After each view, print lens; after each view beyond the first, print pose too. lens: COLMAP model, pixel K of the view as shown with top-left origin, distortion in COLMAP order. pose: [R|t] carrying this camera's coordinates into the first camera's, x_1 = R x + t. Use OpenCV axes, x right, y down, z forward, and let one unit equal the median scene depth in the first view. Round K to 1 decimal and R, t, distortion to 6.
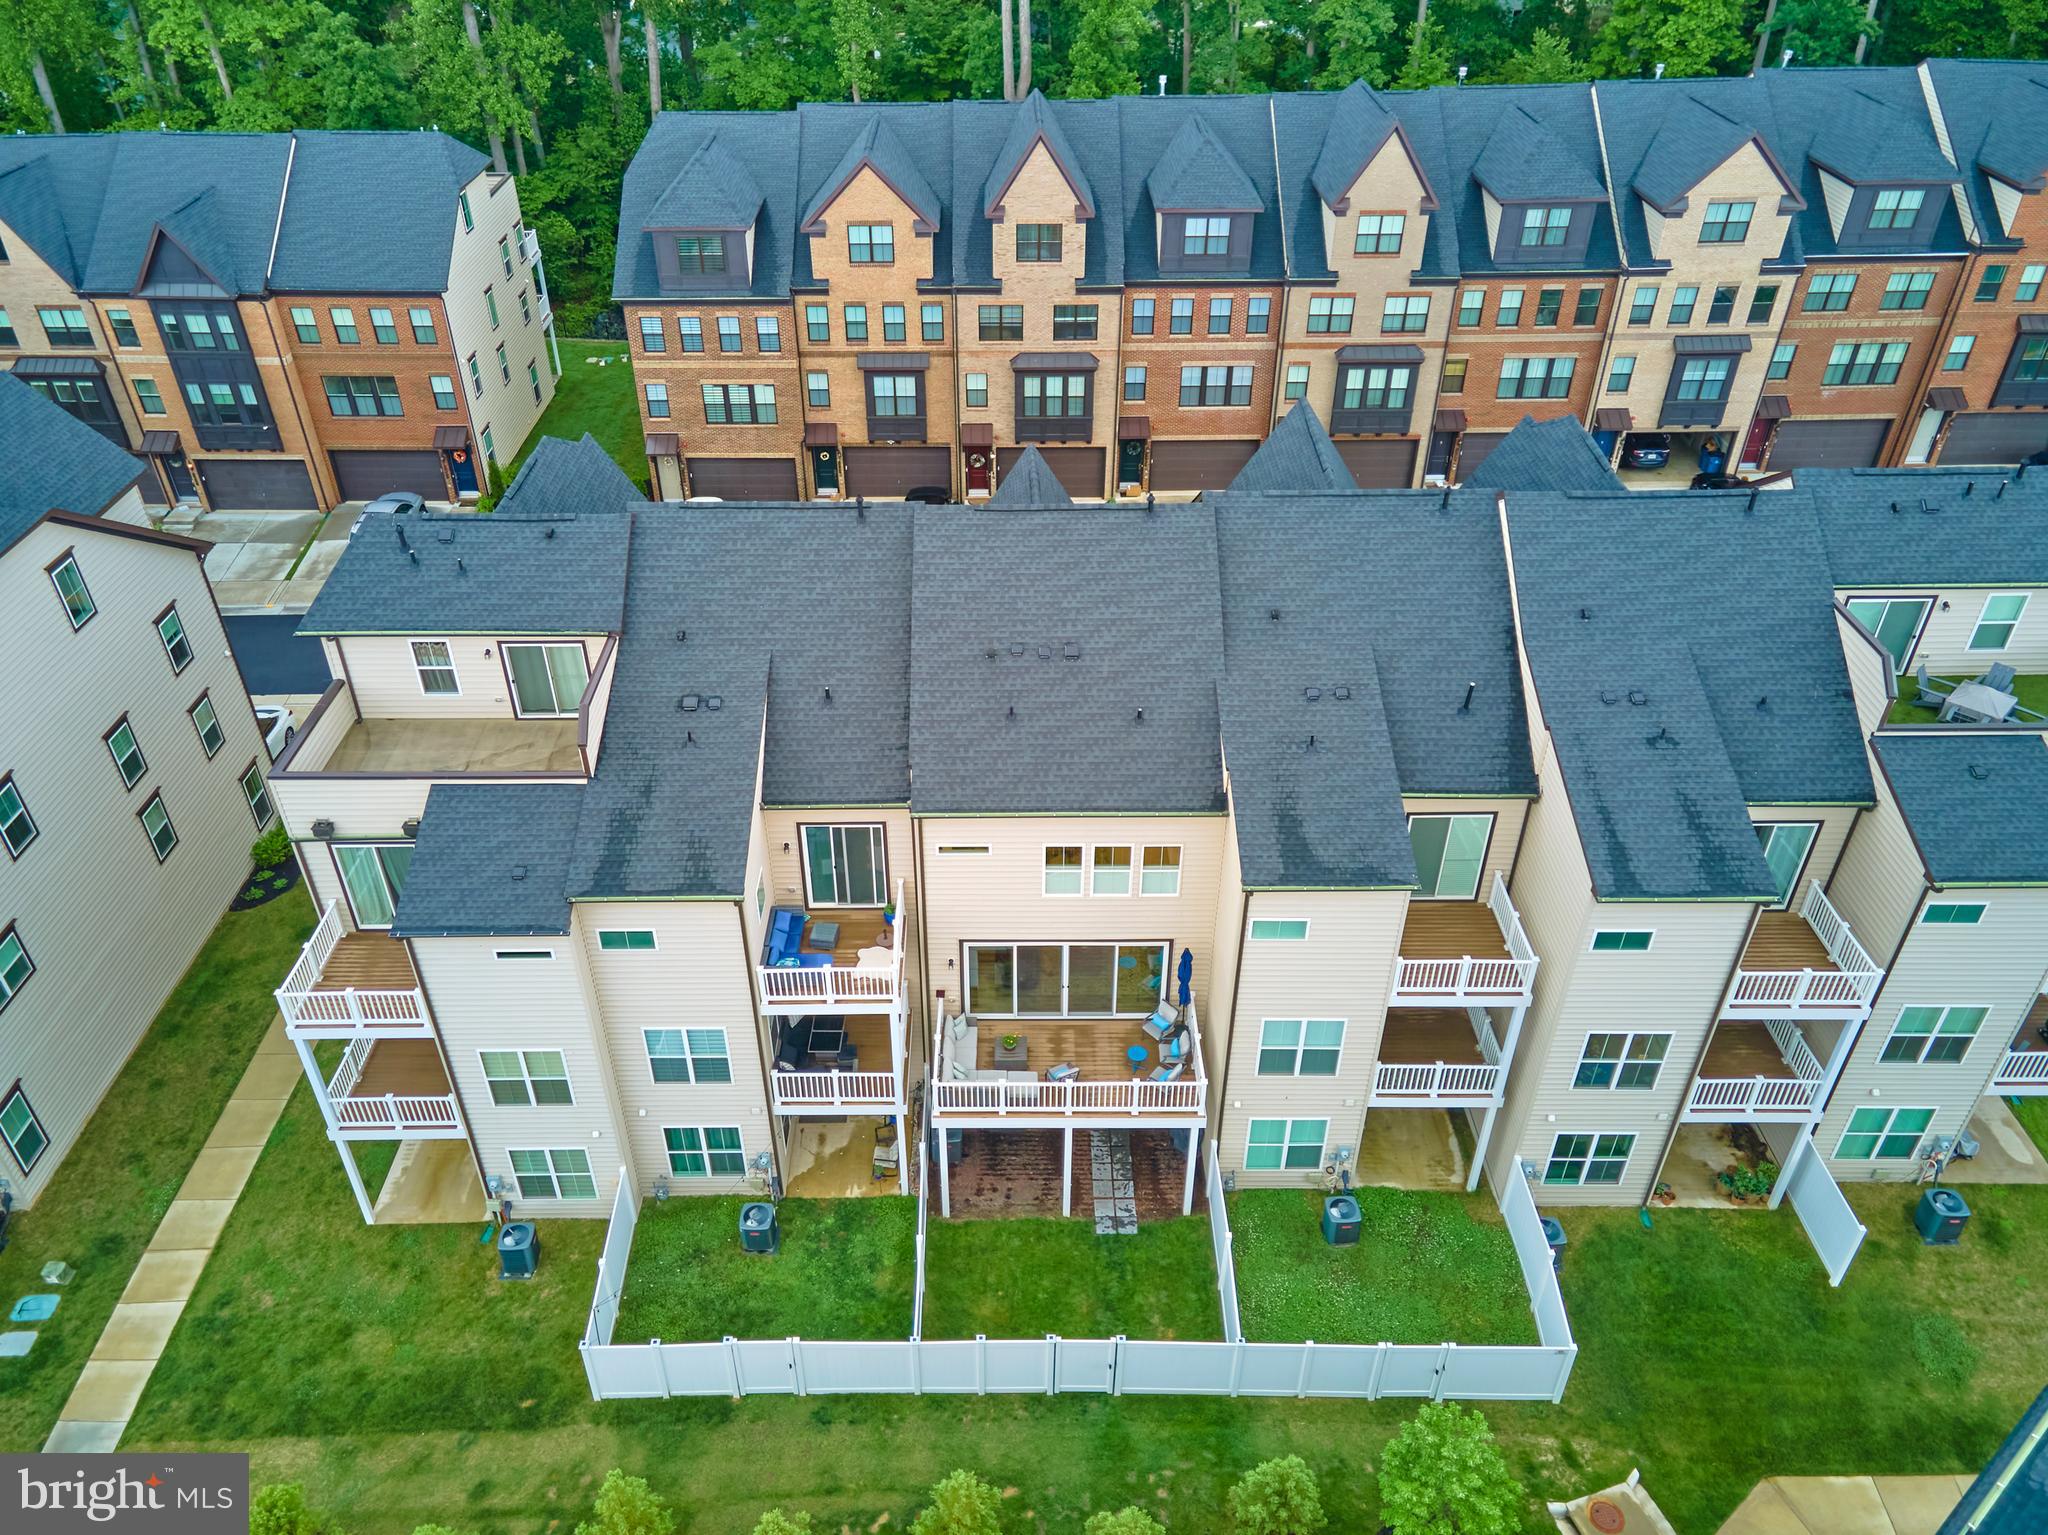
lens RADIAL K [[1480.1, 0, 1010.4], [0, 1480.1, 768.2], [0, 0, 1]] dist [0.030462, 0.022357]
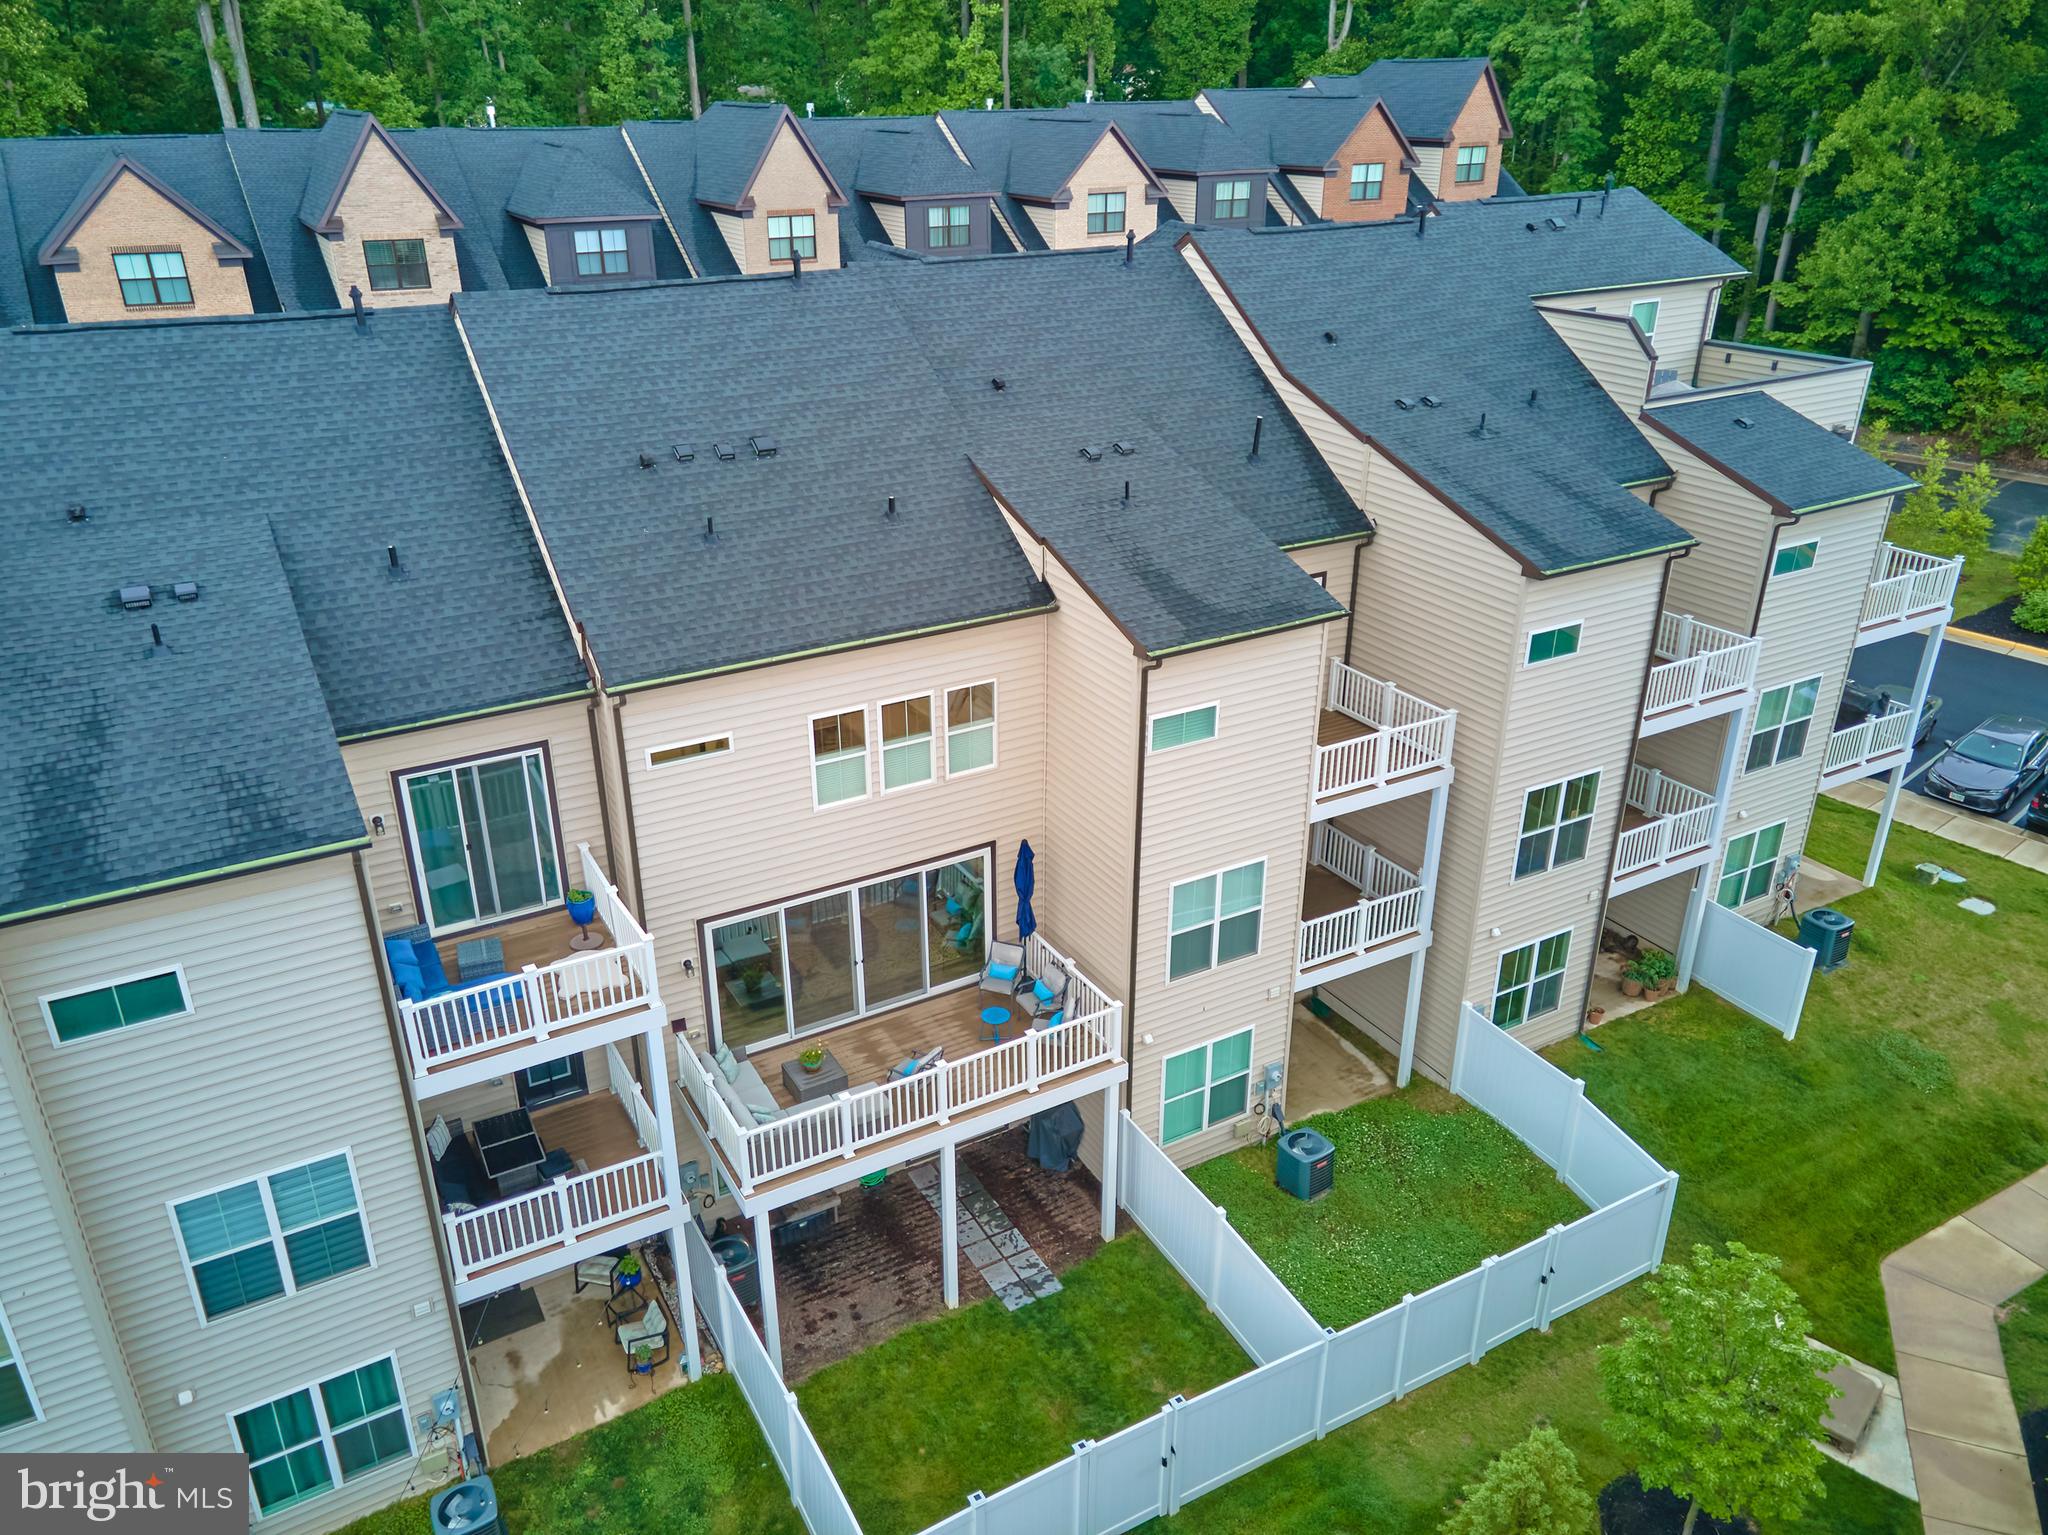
lens RADIAL K [[1480.1, 0, 1008.6], [0, 1480.1, 766.9], [0, 0, 1]] dist [0.030462, 0.022357]
pose [[0.872372, -0.206608, 0.443035, -0.185761], [0.286381, 0.950489, -0.120651, 0.169396], [-0.396172, 0.232129, 0.888349, 0.376726]]
